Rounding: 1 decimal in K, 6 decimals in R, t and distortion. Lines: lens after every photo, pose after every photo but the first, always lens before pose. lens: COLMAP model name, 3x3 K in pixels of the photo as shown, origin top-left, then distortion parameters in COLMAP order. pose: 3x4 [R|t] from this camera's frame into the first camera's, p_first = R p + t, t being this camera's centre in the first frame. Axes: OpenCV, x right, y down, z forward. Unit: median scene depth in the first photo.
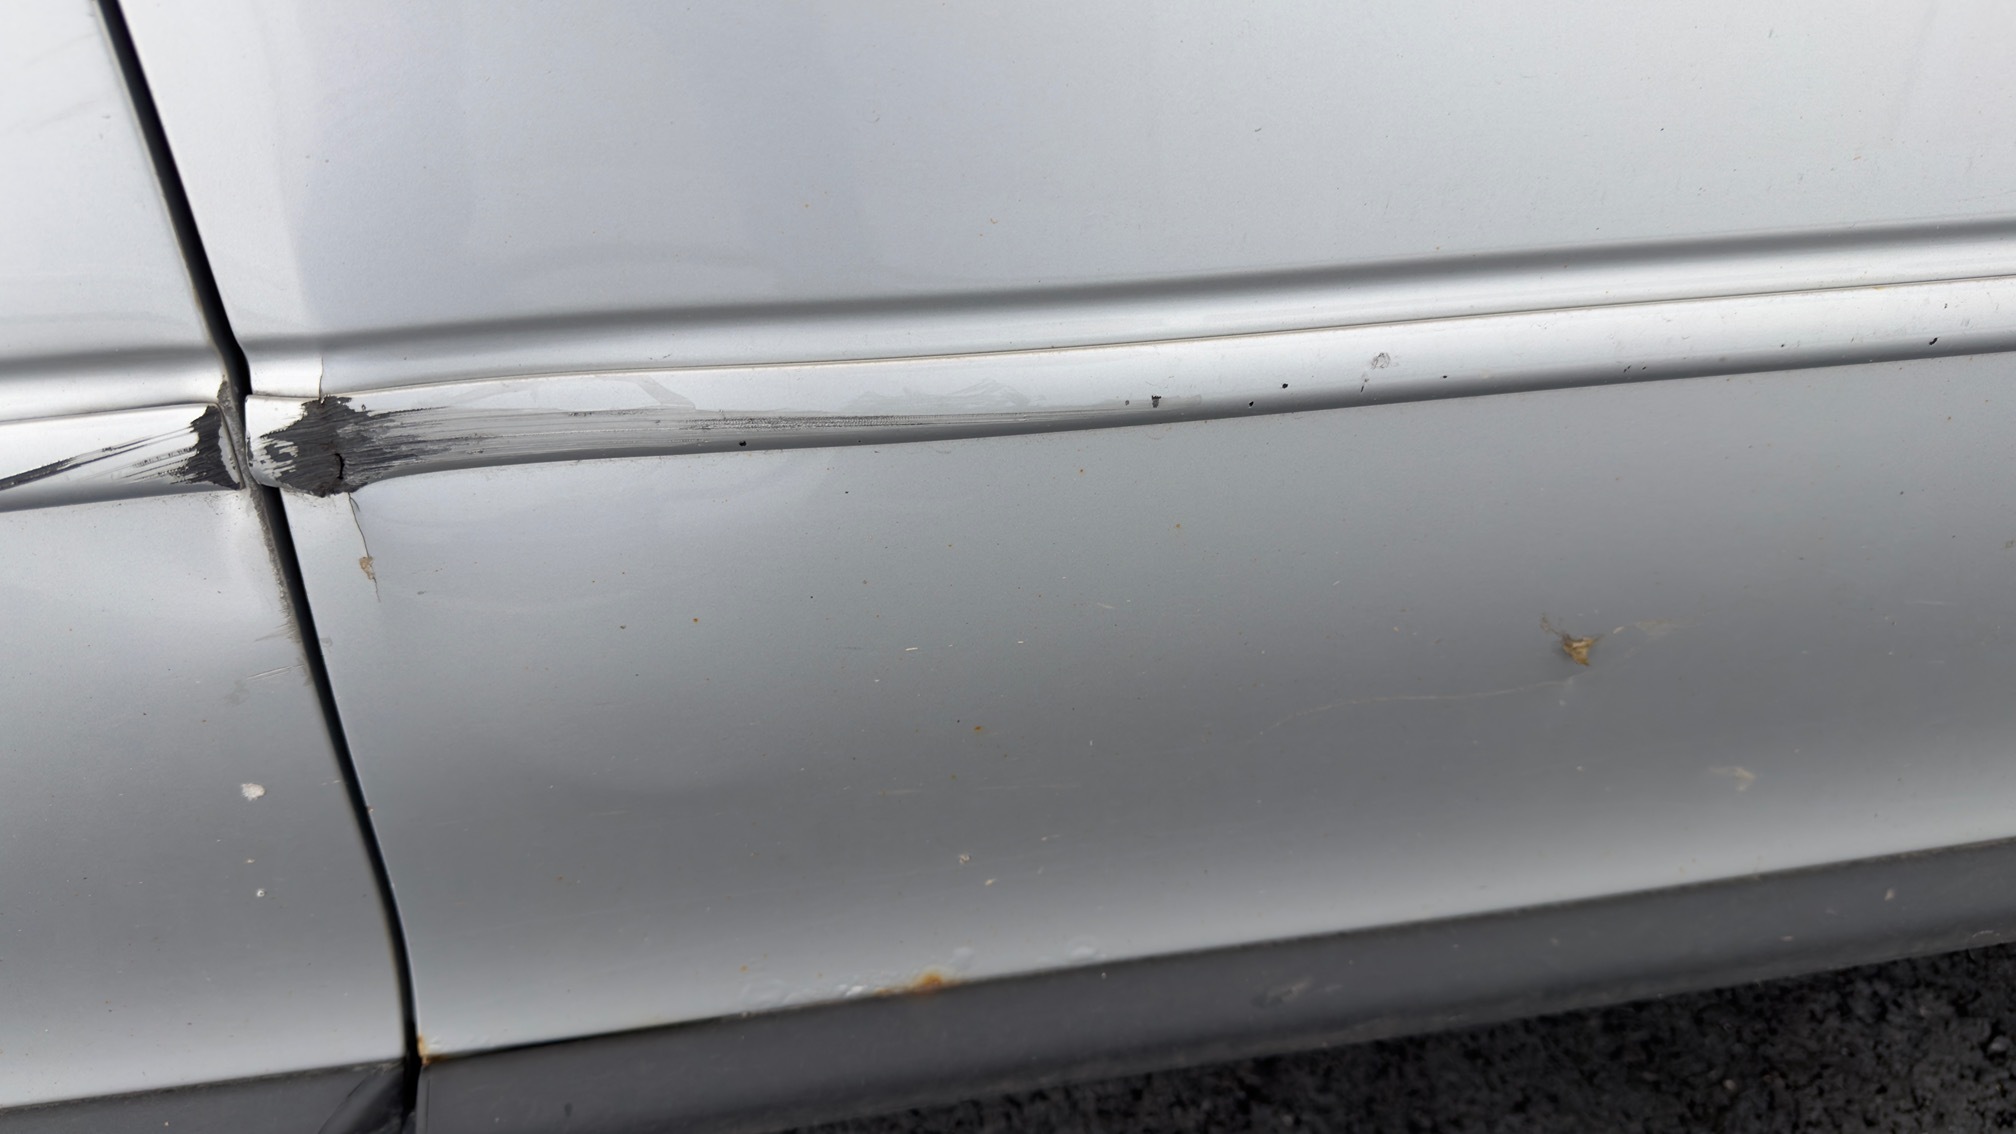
lens RADIAL K [[1416.9, 0, 1008.0], [0, 1416.9, 567.0], [0, 0, 1]] dist [0.004317, 0.004706]
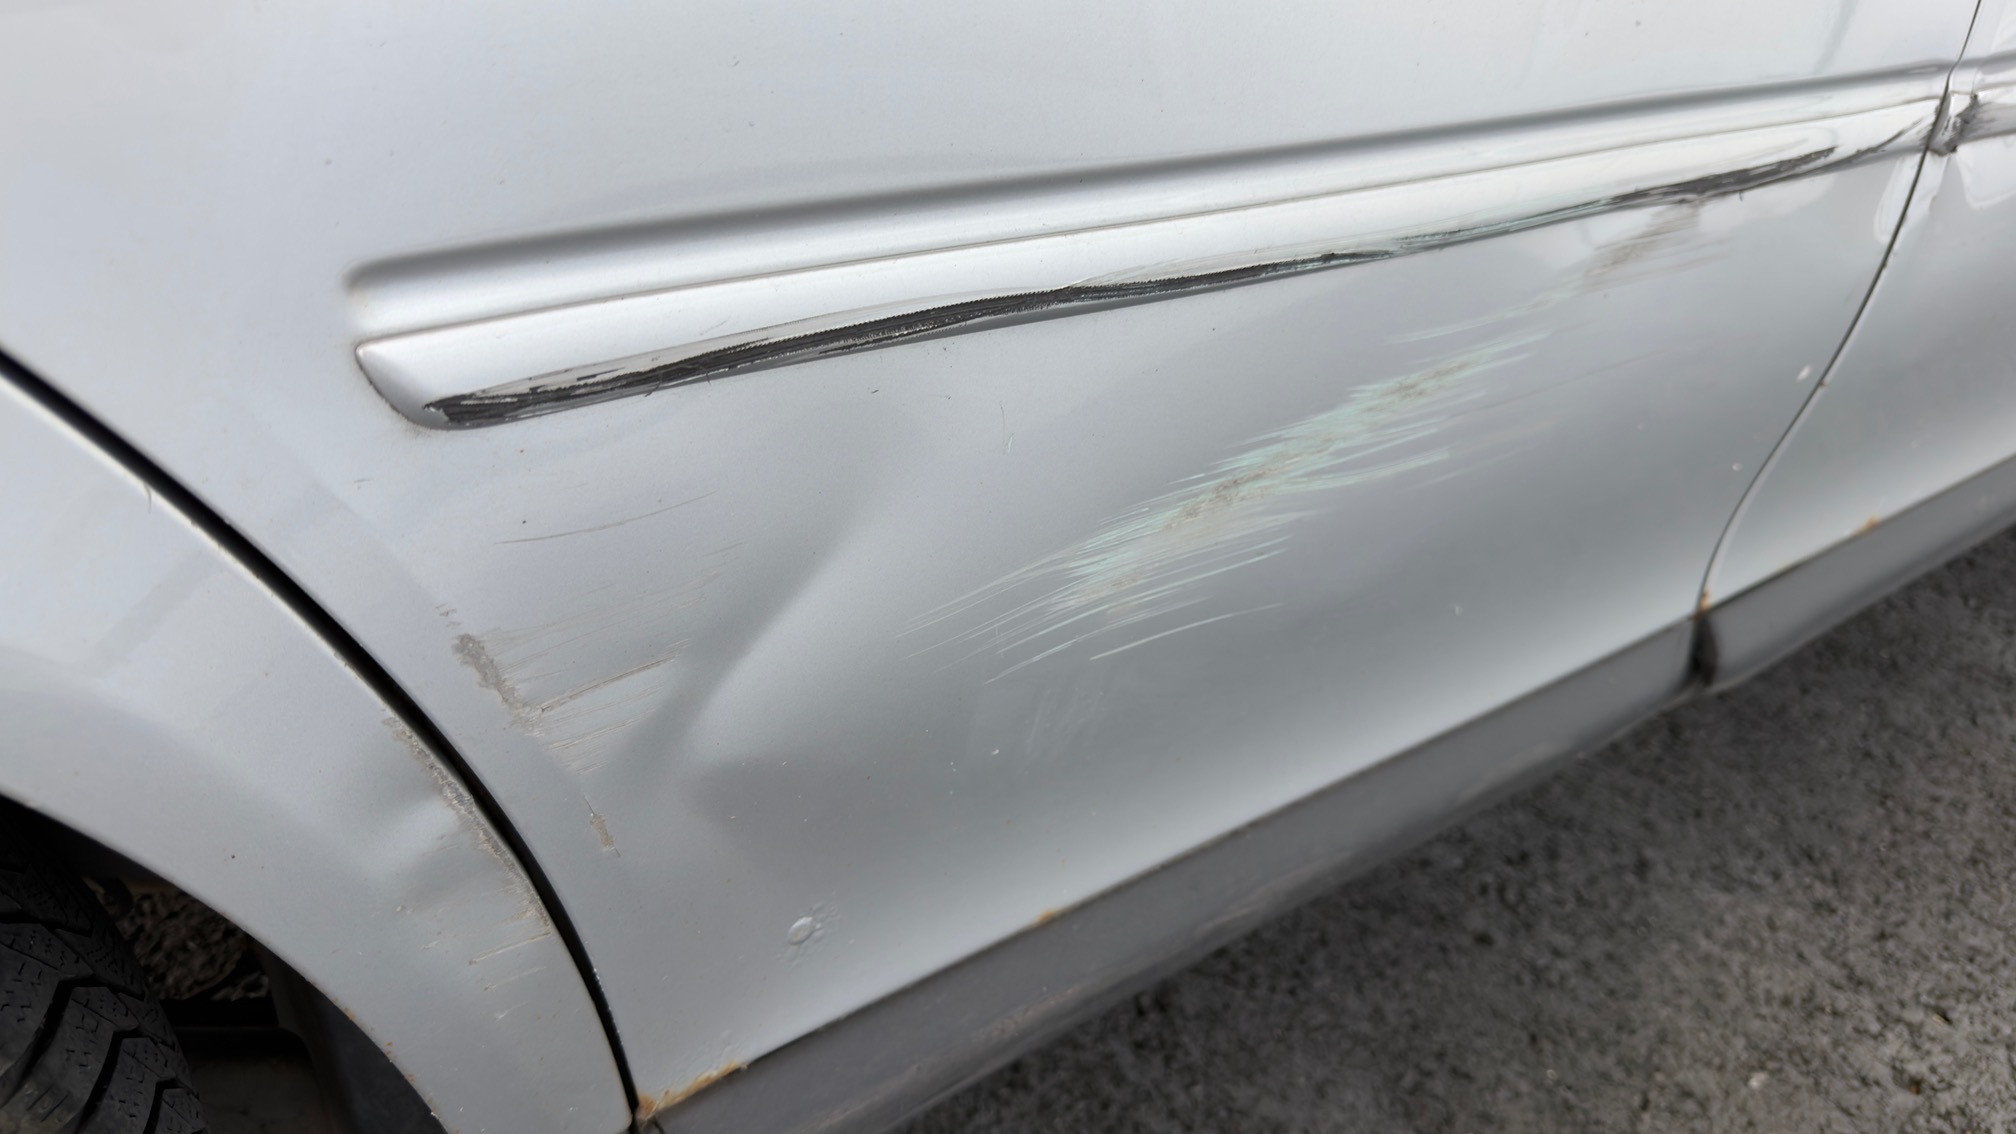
lens RADIAL K [[1416.9, 0, 1008.0], [0, 1416.9, 567.0], [0, 0, 1]] dist [0.004317, 0.004706]
pose [[0.889692, -0.179583, 0.419759, -0.998822], [0.213212, 0.976408, -0.034179, 0.113495], [-0.403718, 0.119906, 0.906992, -0.054636]]
